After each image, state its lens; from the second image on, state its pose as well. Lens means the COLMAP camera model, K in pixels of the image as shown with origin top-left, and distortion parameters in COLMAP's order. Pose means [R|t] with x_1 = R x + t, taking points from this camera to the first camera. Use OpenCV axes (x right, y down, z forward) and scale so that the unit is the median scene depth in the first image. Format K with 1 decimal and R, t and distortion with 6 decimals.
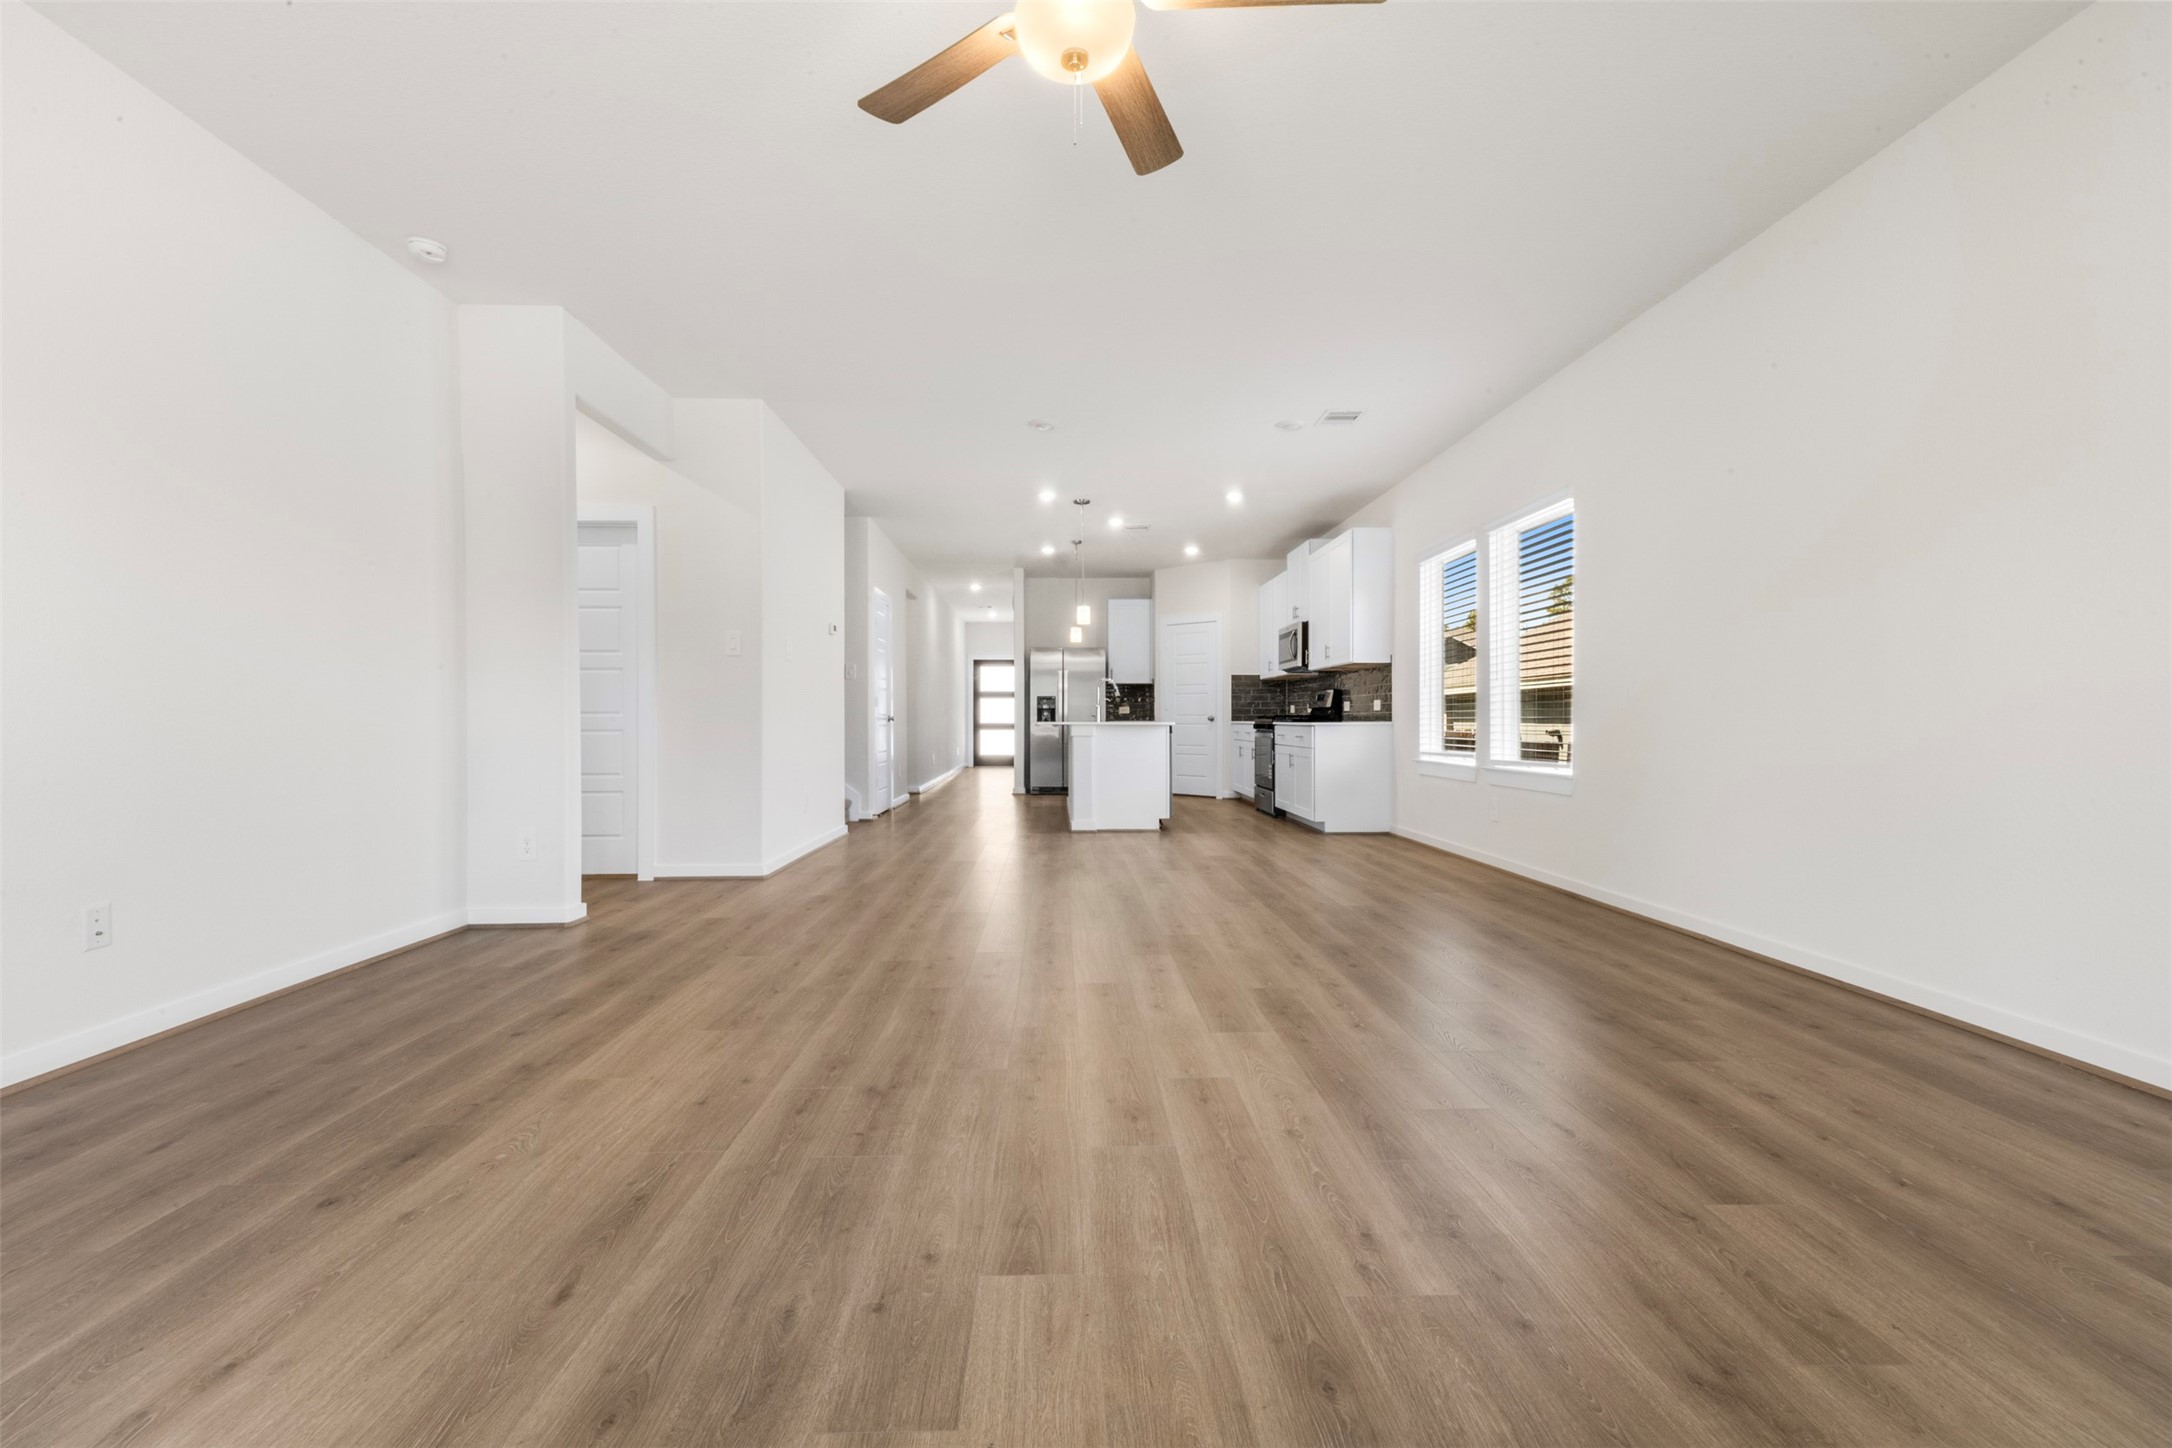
lens RADIAL K [[914.6, 0, 1086.0], [0, 914.6, 724.0], [0, 0, 1]] dist [0.017556, -0.008768]
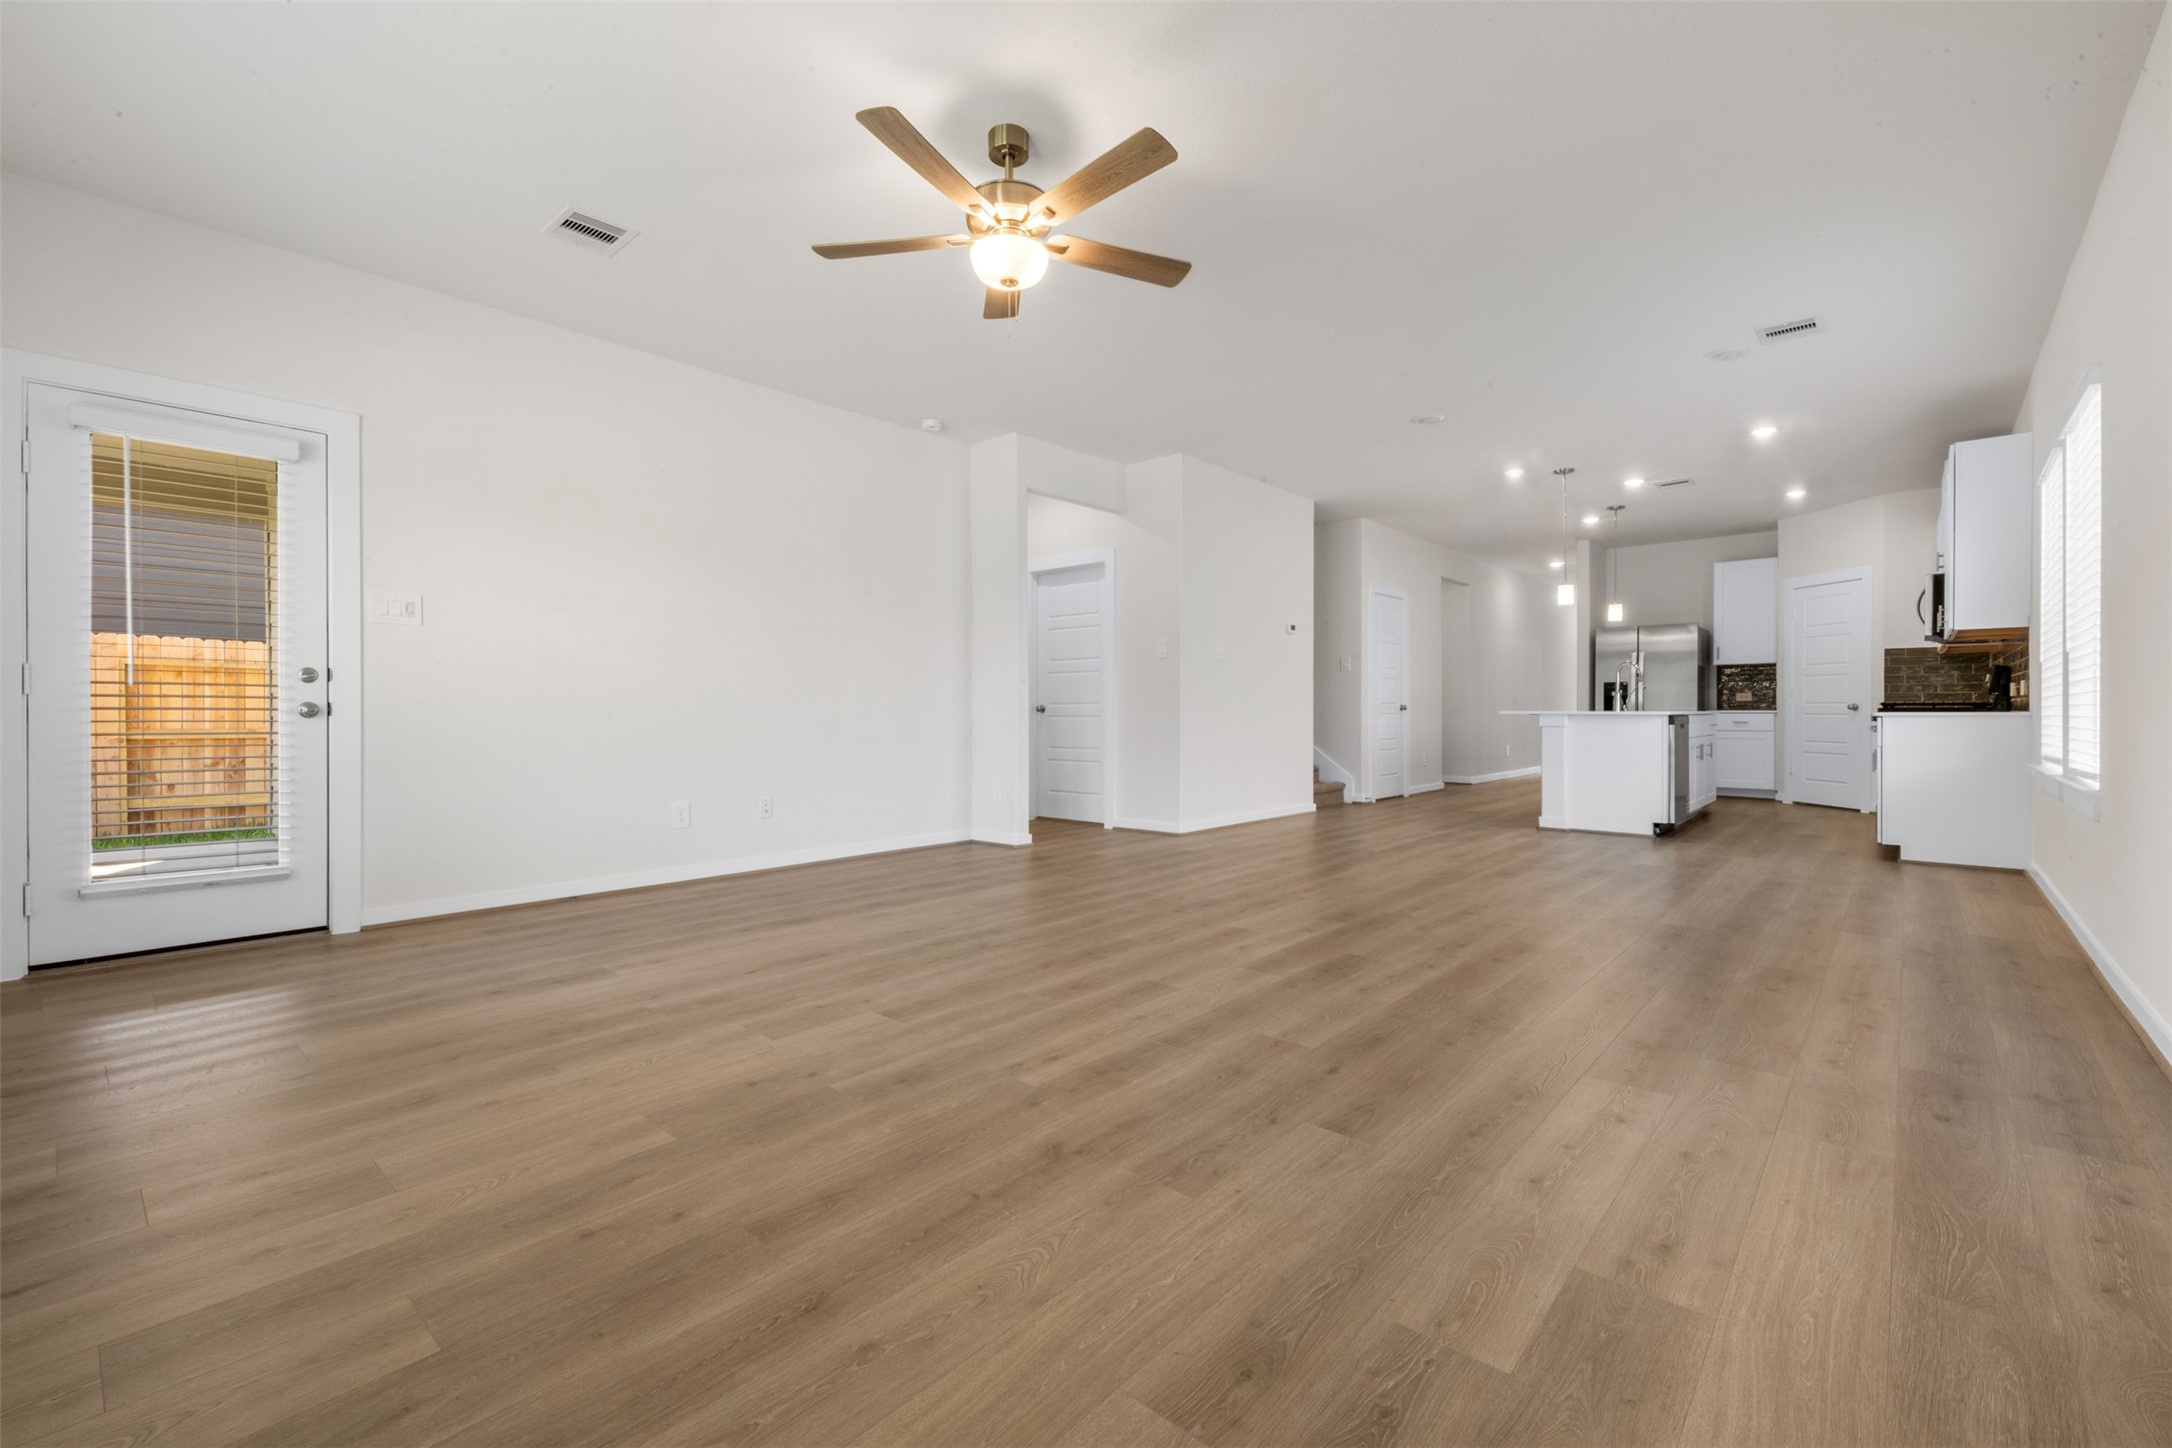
lens RADIAL K [[934.5, 0, 1086.0], [0, 934.5, 724.0], [0, 0, 1]] dist [0.013716, 0.000234]
pose [[0.729718, 0.011421, -0.683652, 0.557245], [-0.002805, 0.999902, 0.013711, -0.002019], [0.683742, -0.008088, 0.729679, -0.027964]]
